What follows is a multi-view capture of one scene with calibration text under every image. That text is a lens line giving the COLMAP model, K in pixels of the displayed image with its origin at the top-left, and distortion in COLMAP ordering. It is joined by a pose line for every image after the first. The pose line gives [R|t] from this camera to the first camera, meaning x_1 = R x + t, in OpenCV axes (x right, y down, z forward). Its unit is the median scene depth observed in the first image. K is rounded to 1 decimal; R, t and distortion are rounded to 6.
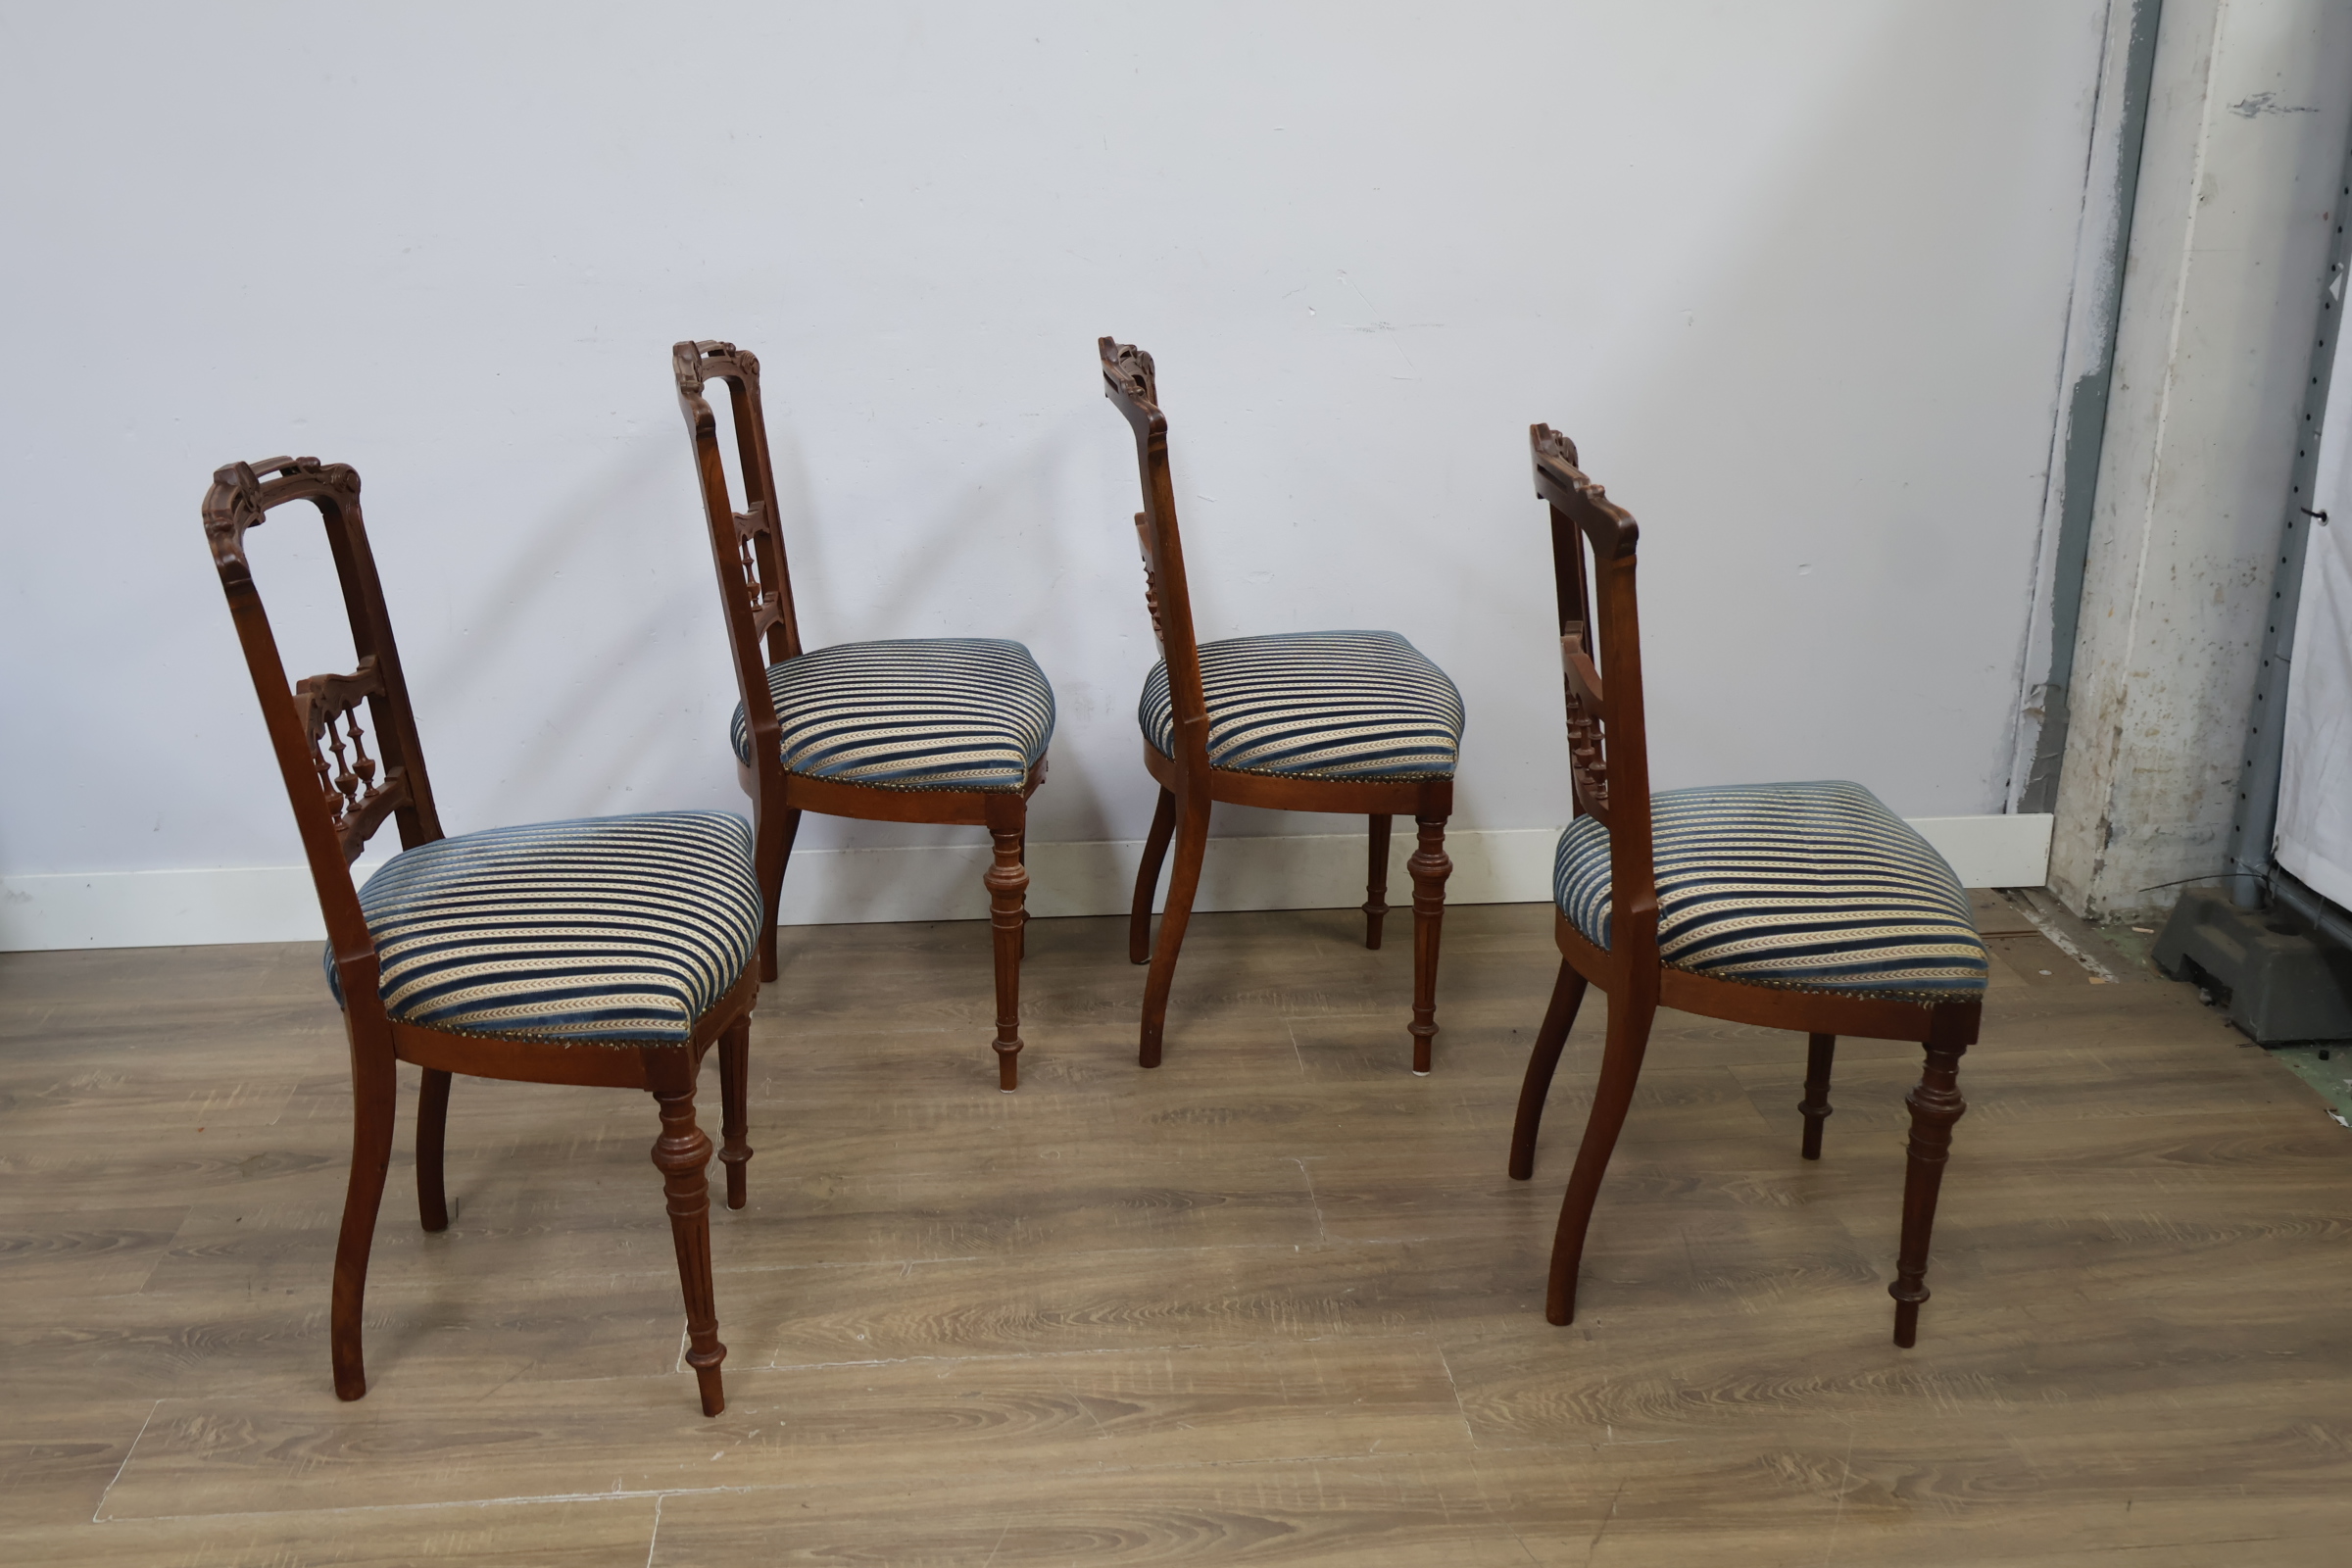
lens RADIAL K [[2359.8, 0, 1162.6], [0, 2359.8, 769.8], [0, 0, 1]] dist [0.010328, 0.000000]
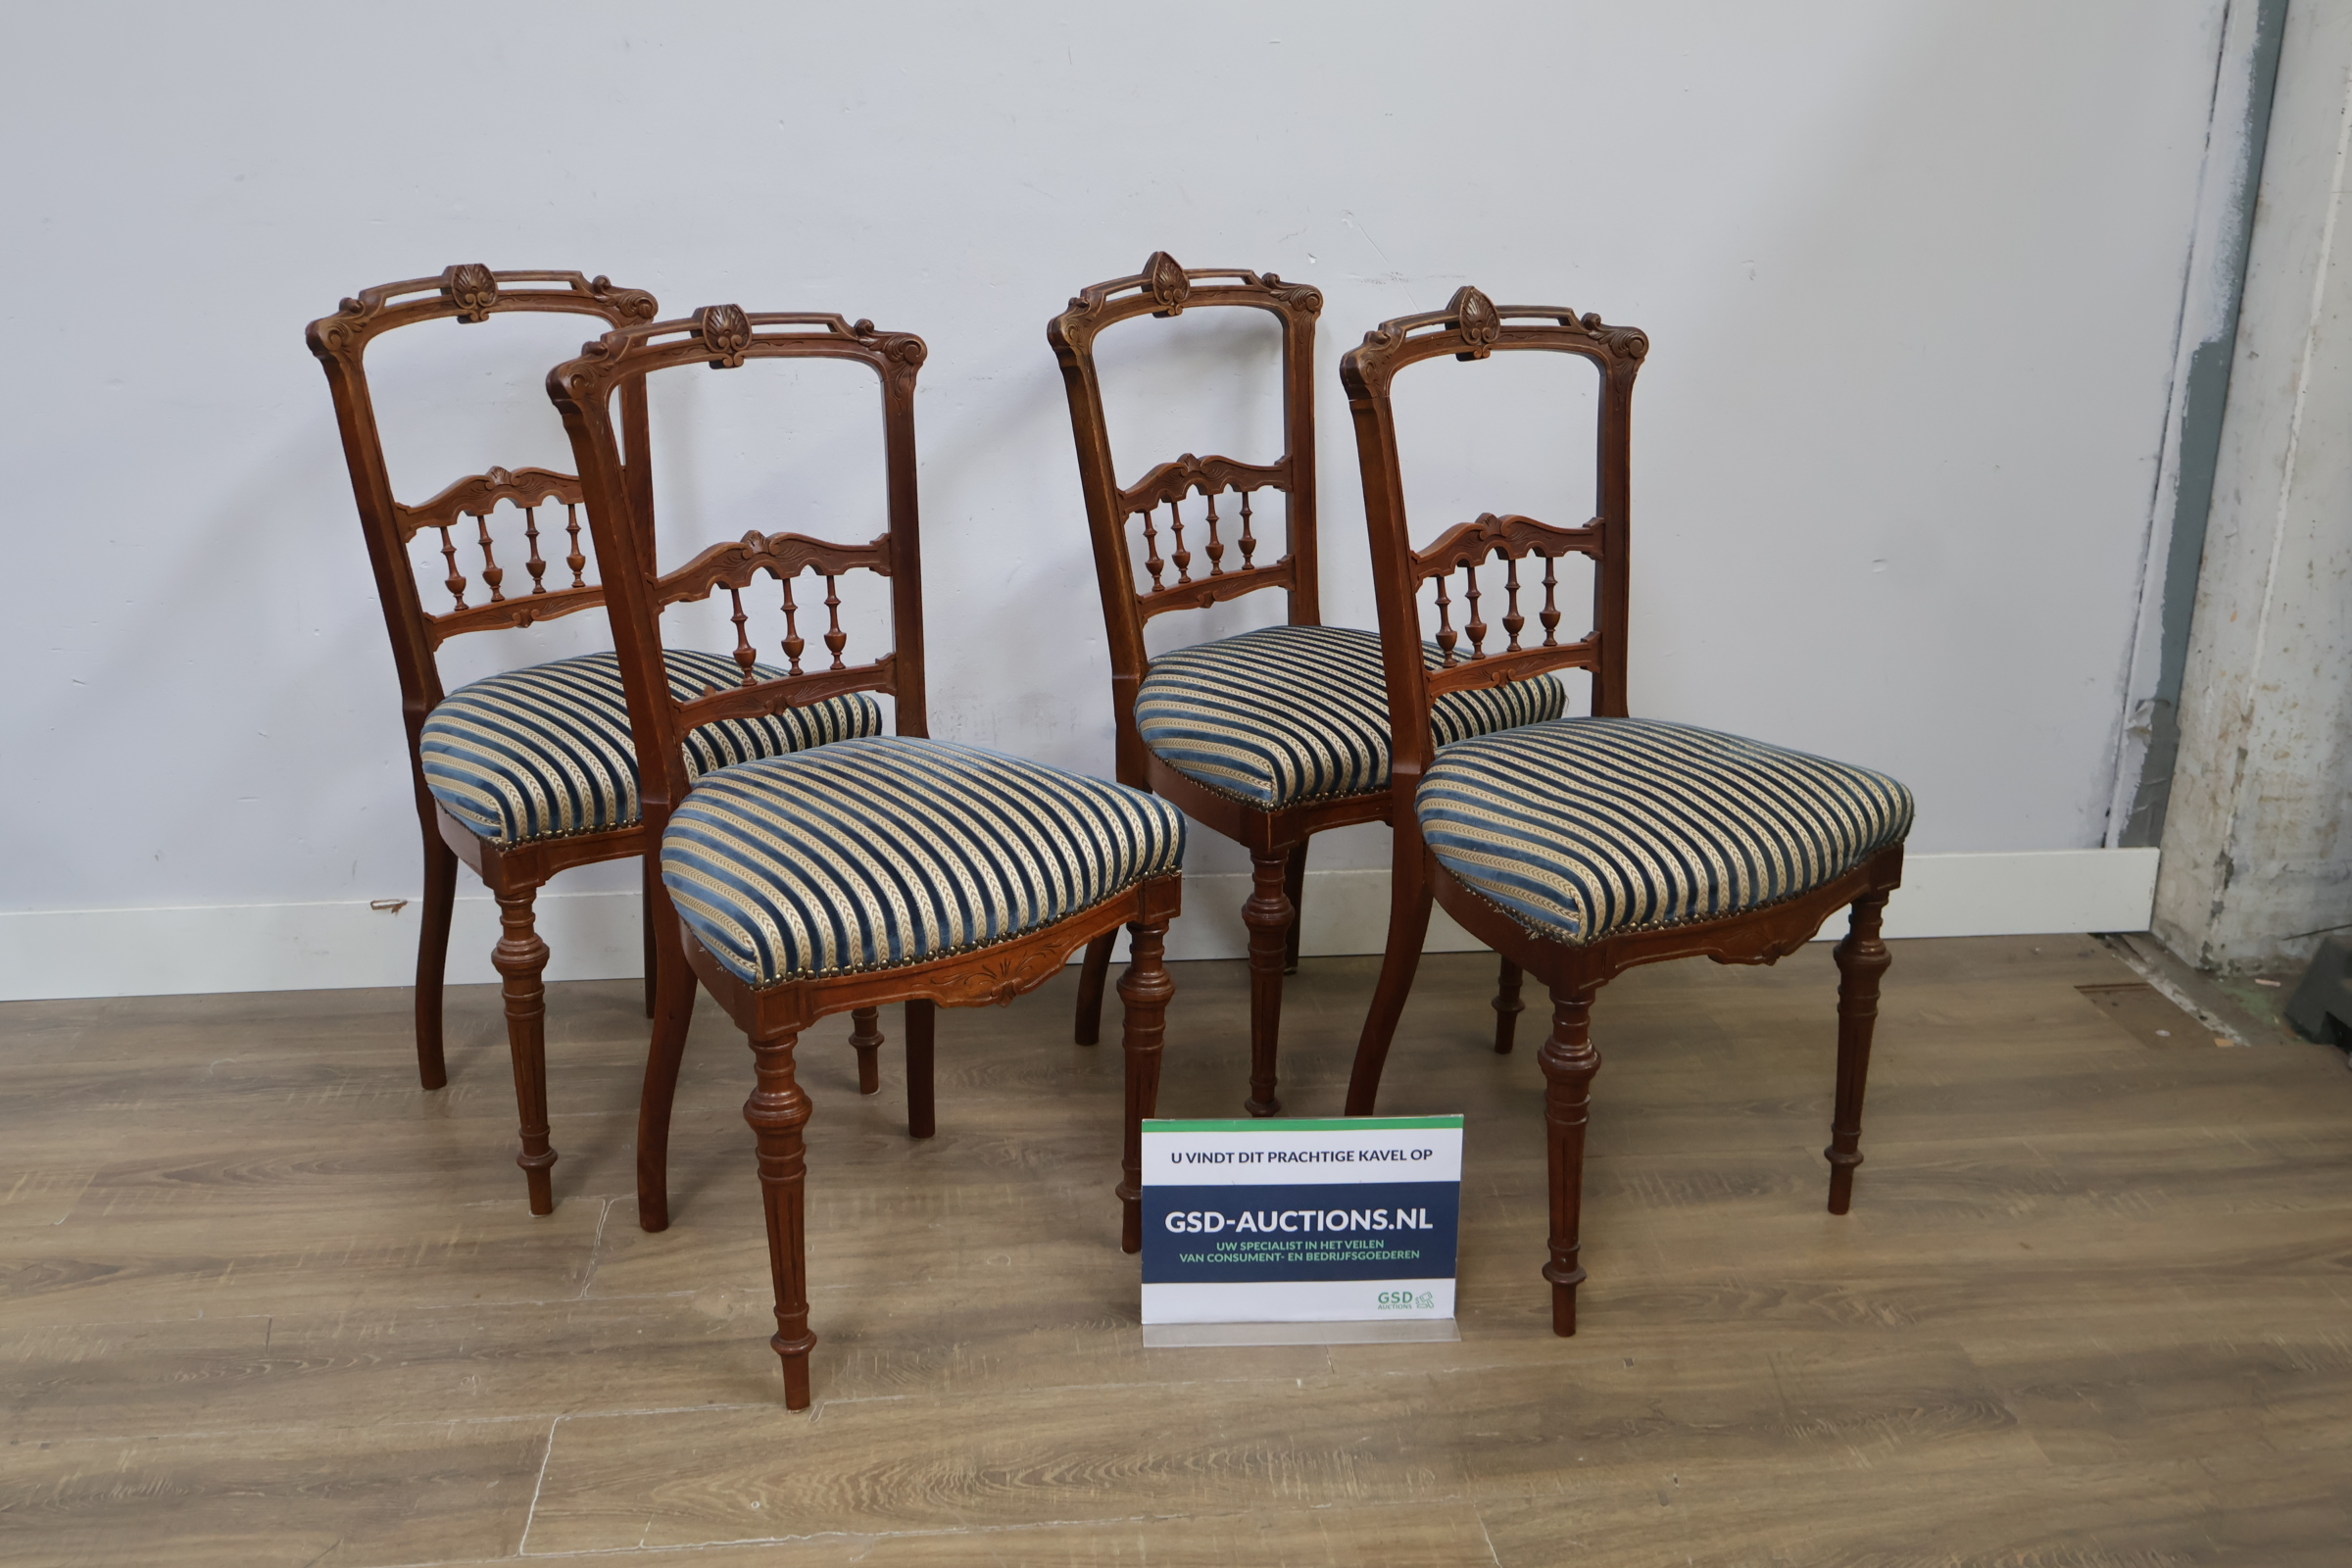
lens RADIAL K [[2359.8, 0, 1177.1], [0, 2359.8, 786.2], [0, 0, 1]] dist [0.010328, 0.000000]
pose [[0.999893, 0.001265, 0.014581, 0.002515], [-0.001175, 0.999980, -0.006155, 0.002003], [-0.014588, 0.006137, 0.999875, 0.180013]]
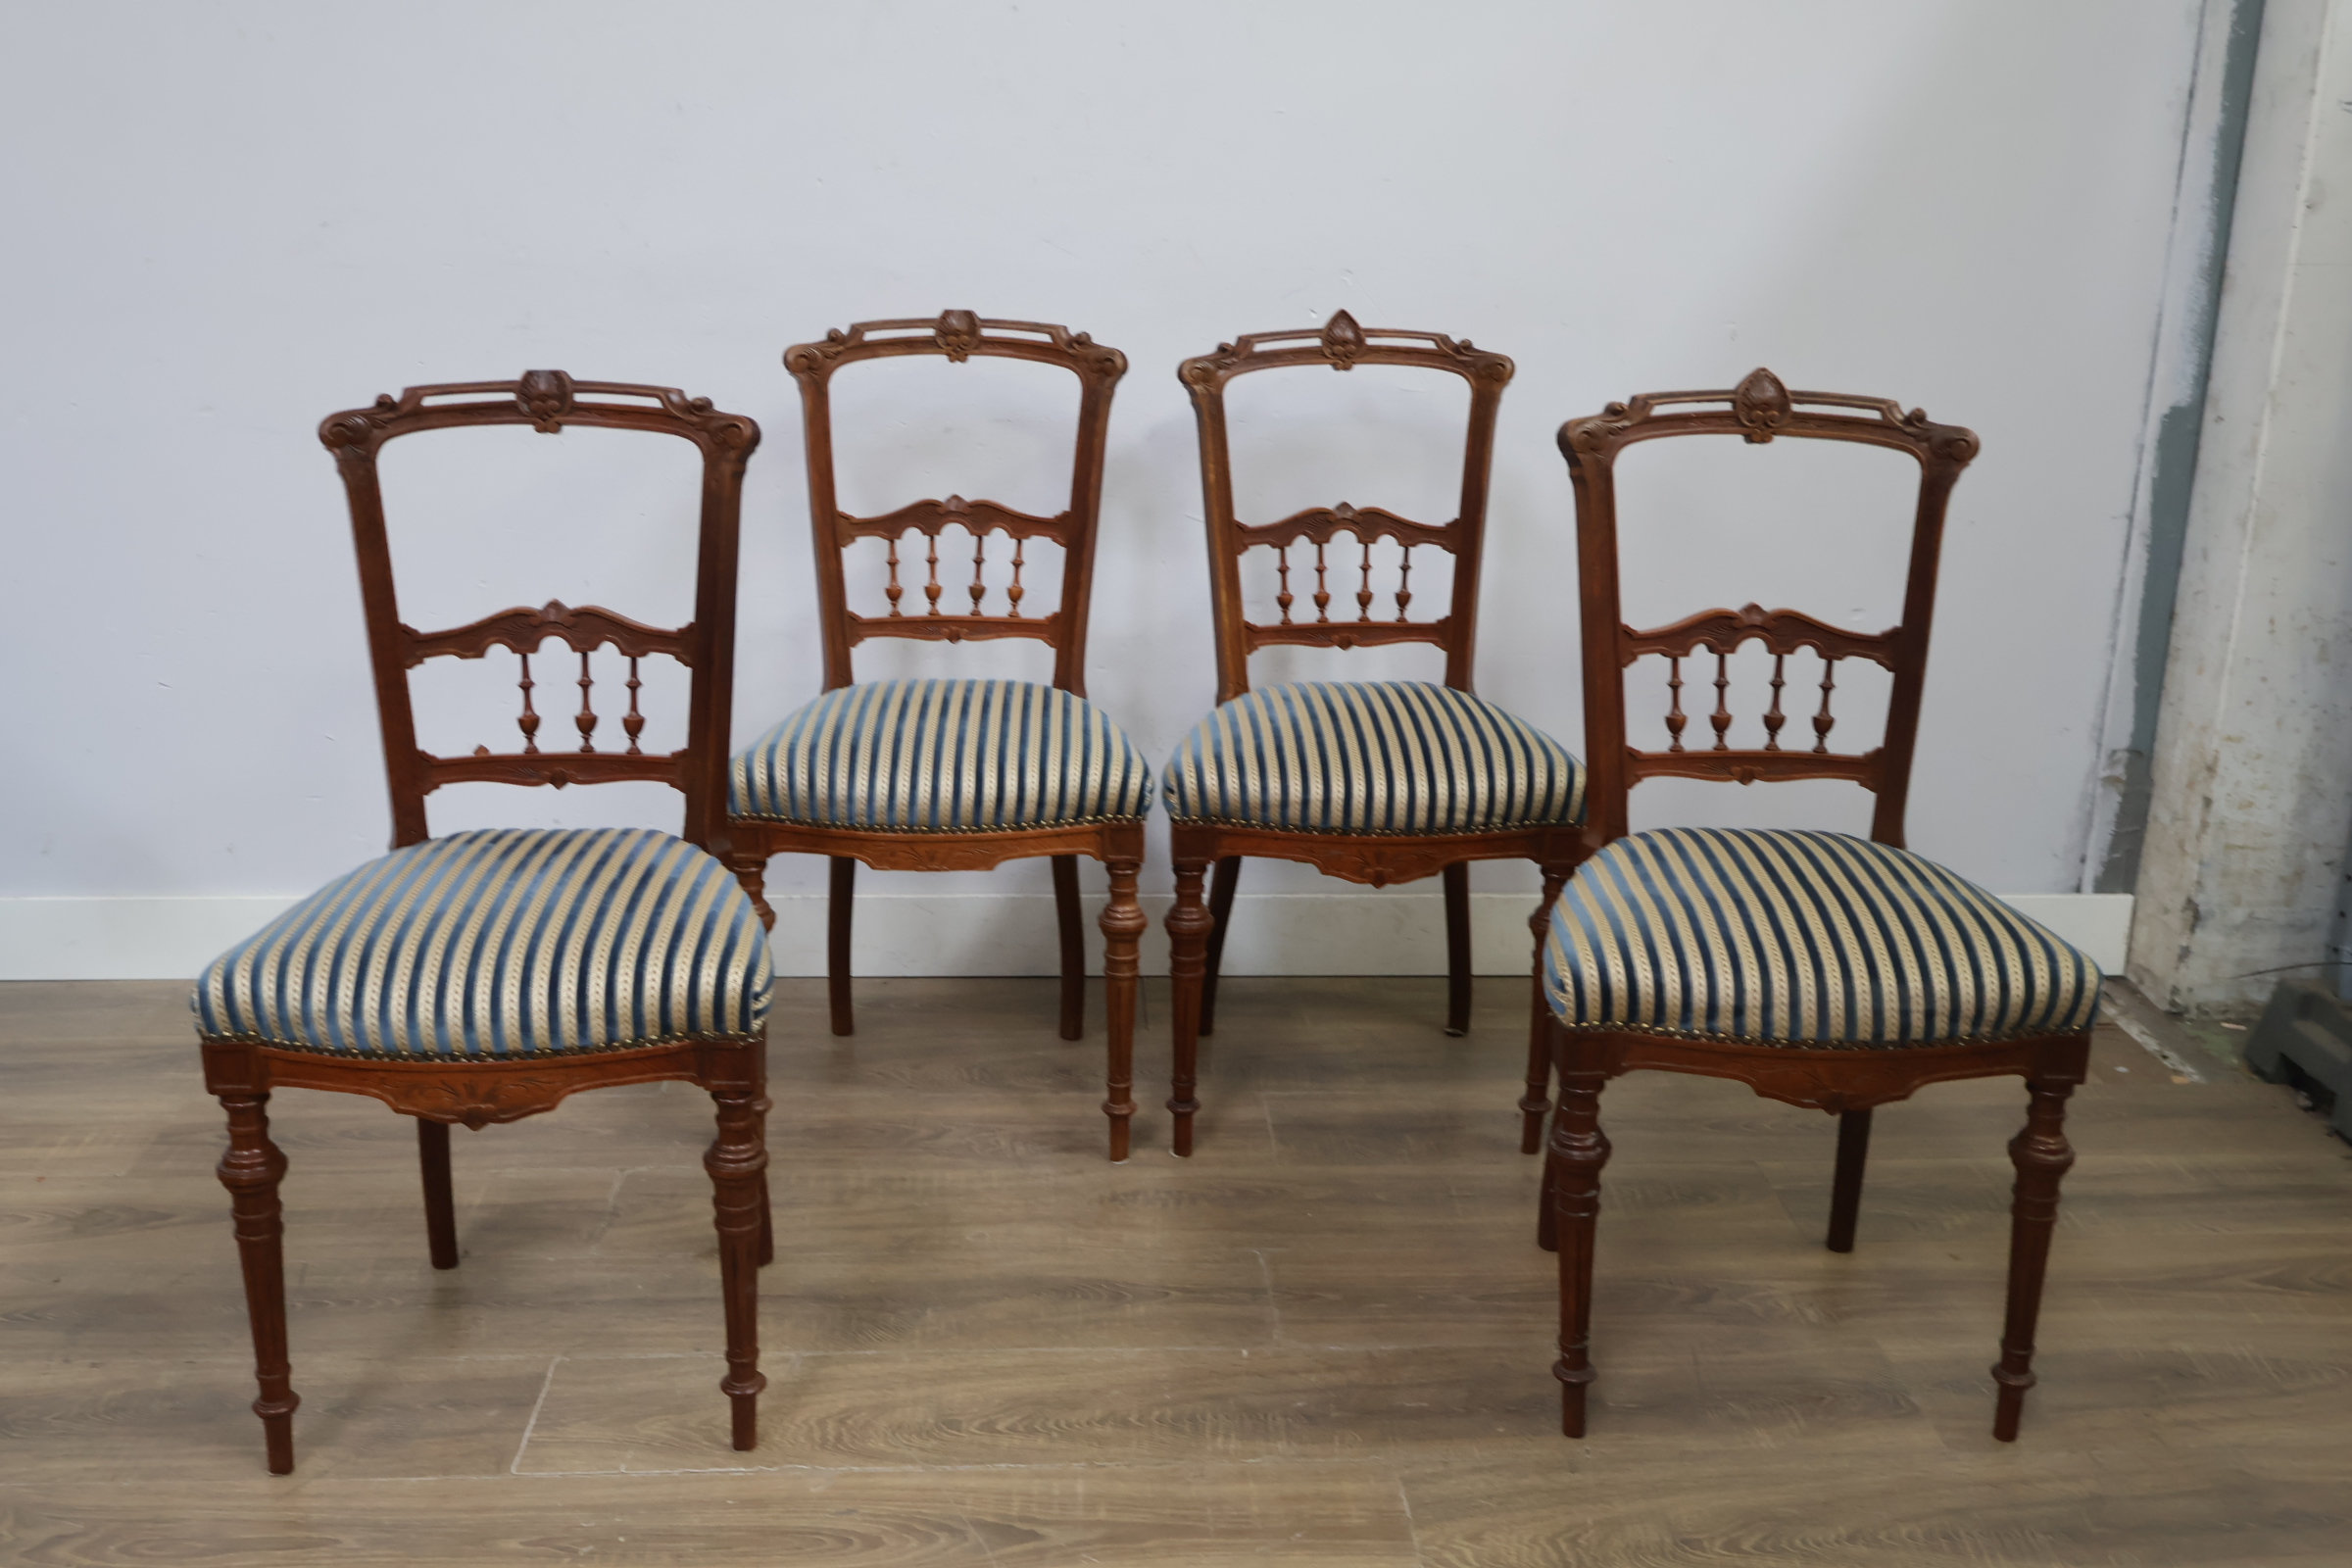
lens RADIAL K [[2359.8, 0, 1162.0], [0, 2359.8, 772.2], [0, 0, 1]] dist [0.010328, 0.000000]
pose [[0.999133, 0.025930, -0.032578, 0.047719], [-0.027173, 0.998896, -0.038319, 0.022384], [0.031549, 0.039171, 0.998734, 0.118085]]
